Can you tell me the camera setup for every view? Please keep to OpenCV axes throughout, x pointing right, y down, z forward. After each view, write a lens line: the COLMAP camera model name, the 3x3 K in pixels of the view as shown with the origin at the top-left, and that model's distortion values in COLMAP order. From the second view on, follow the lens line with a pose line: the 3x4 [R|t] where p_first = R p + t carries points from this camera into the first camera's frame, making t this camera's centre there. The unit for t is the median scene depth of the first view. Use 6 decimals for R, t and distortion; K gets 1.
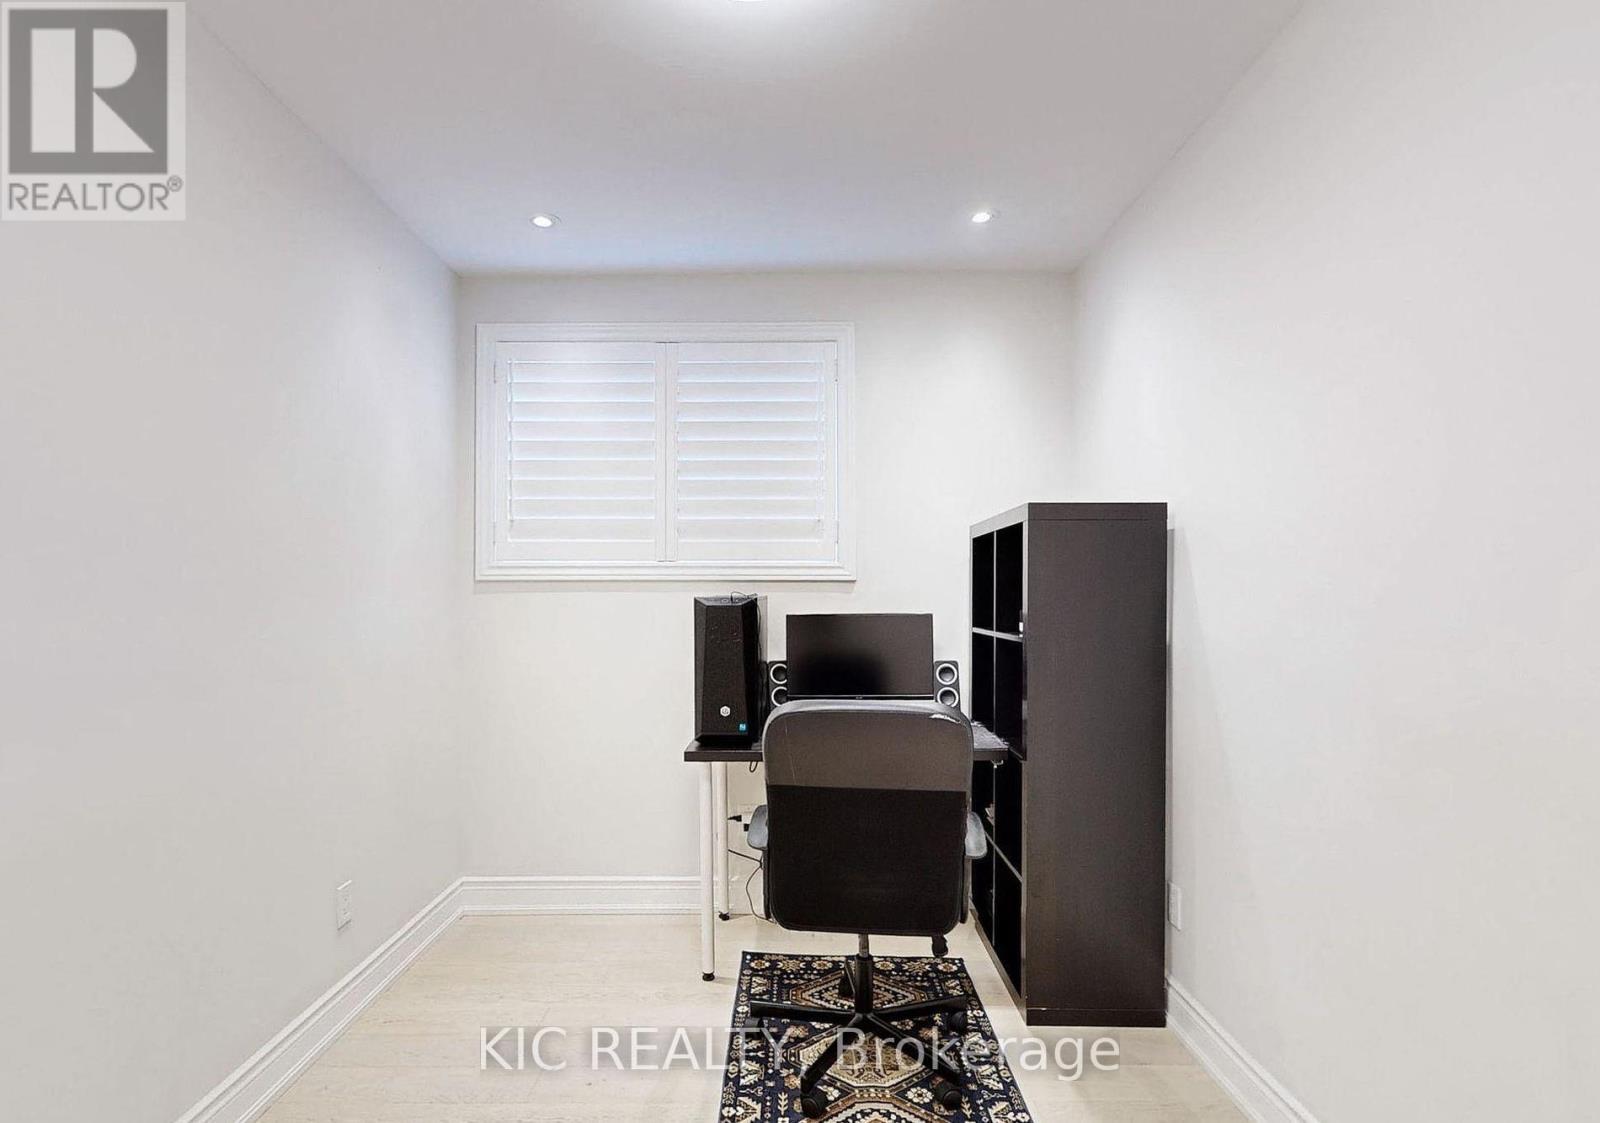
lens RADIAL K [[800.7, 0, 799.9], [0, 800.7, 596.1], [0, 0, 1]] dist [-0.004552, -0.000280]
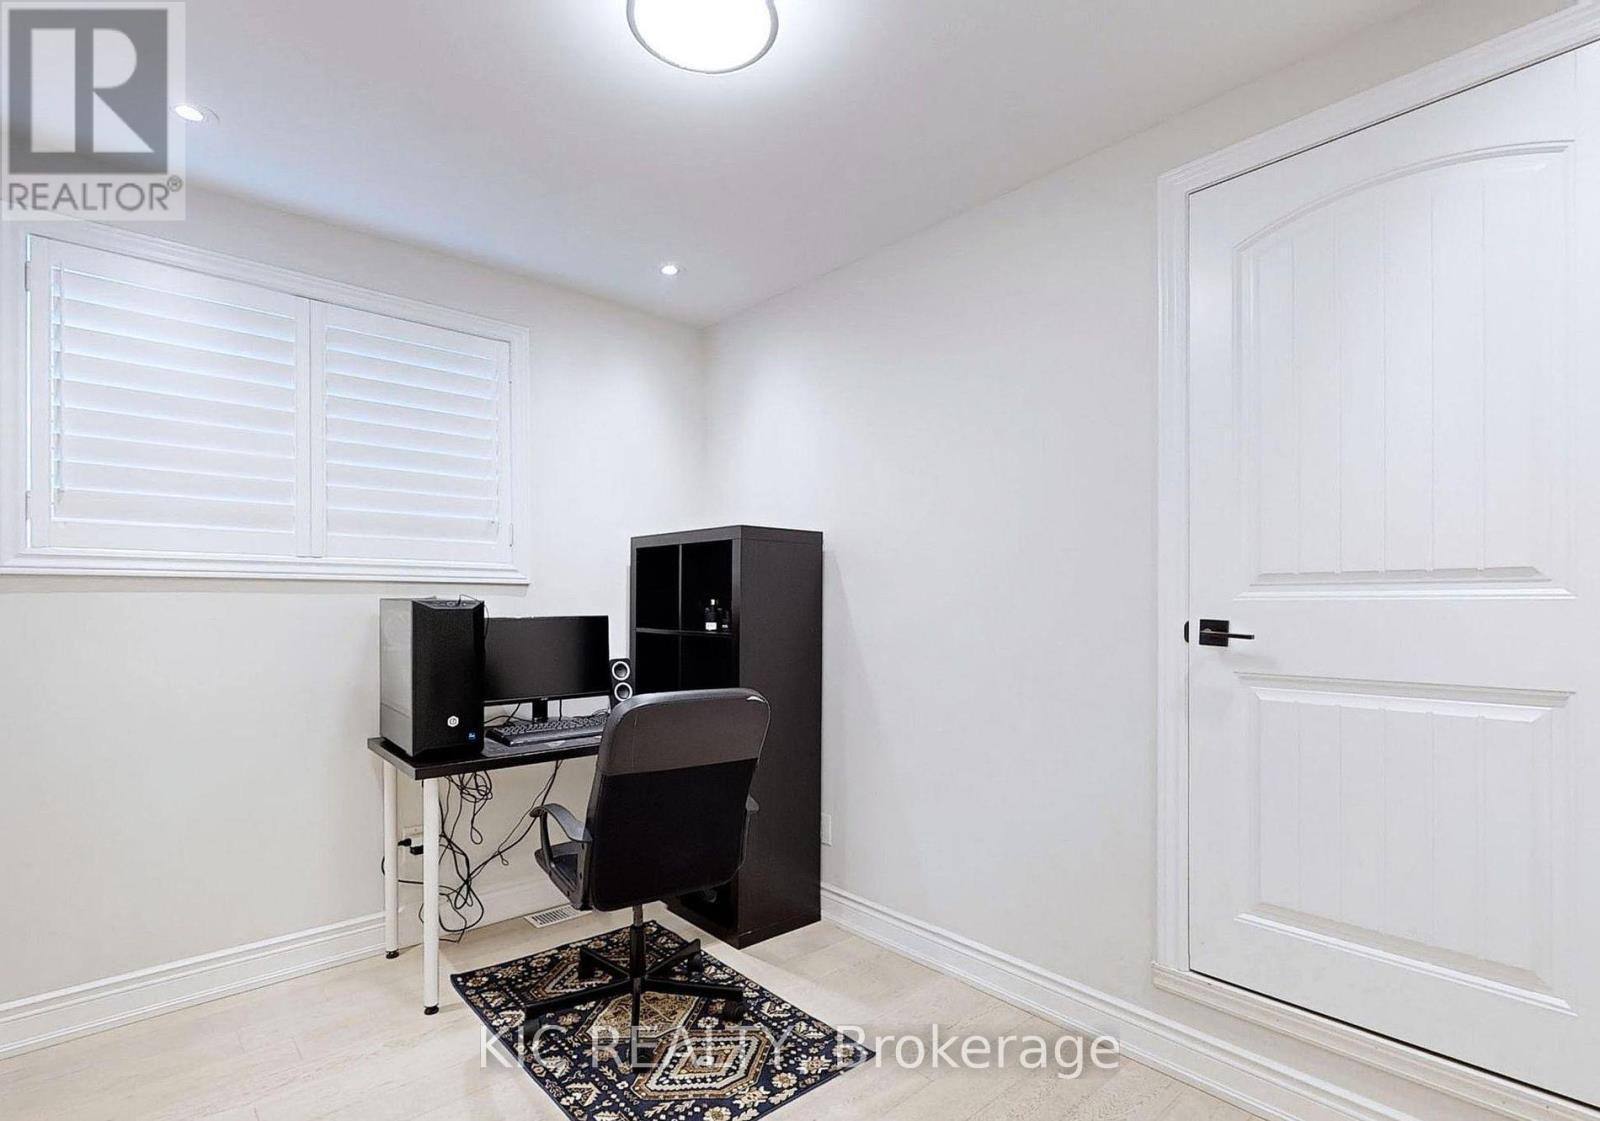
lens RADIAL K [[800.7, 0, 799.9], [0, 800.7, 595.1], [0, 0, 1]] dist [-0.004552, -0.000280]
pose [[0.729305, 0.008384, 0.684138, -0.426104], [-0.005399, 0.999964, -0.006498, -0.000562], [-0.684168, 0.001046, 0.729324, 0.032582]]
